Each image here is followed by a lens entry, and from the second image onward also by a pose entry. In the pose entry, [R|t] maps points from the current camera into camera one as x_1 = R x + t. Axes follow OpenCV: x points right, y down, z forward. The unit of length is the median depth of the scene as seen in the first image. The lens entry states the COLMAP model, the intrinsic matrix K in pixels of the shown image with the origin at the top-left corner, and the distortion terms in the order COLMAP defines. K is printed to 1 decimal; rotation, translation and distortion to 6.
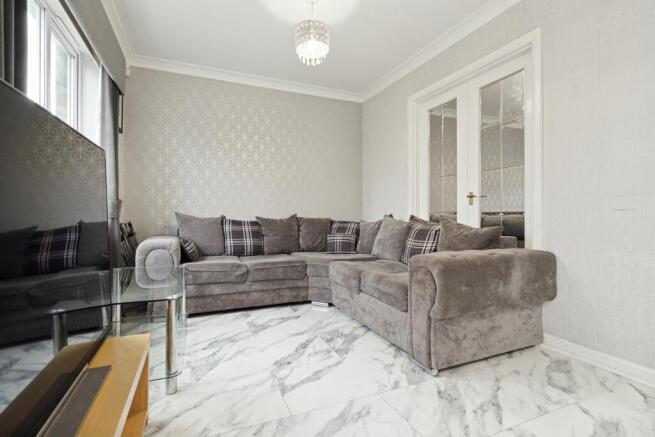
lens RADIAL K [[314.7, 0, 328.1], [0, 314.7, 215.6], [0, 0, 1]] dist [0.000210, -0.000001]
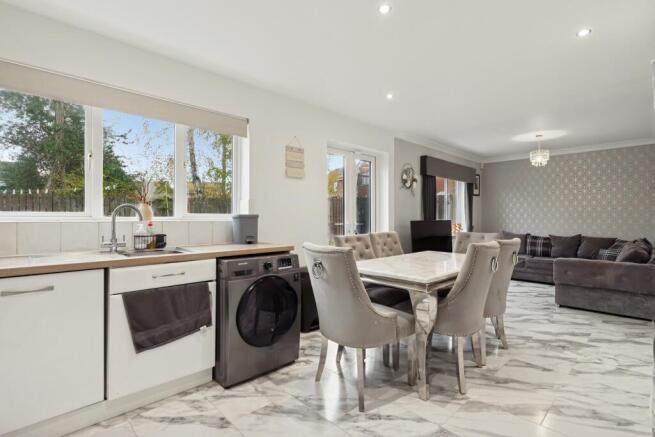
lens RADIAL K [[314.7, 0, 327.4], [0, 314.7, 219.0], [0, 0, 1]] dist [0.000210, -0.000001]
pose [[0.346580, -0.005169, -0.938006, 0.970383], [-0.000807, 0.999983, -0.005808, -0.071435], [0.938020, 0.002770, 0.346570, -0.721884]]
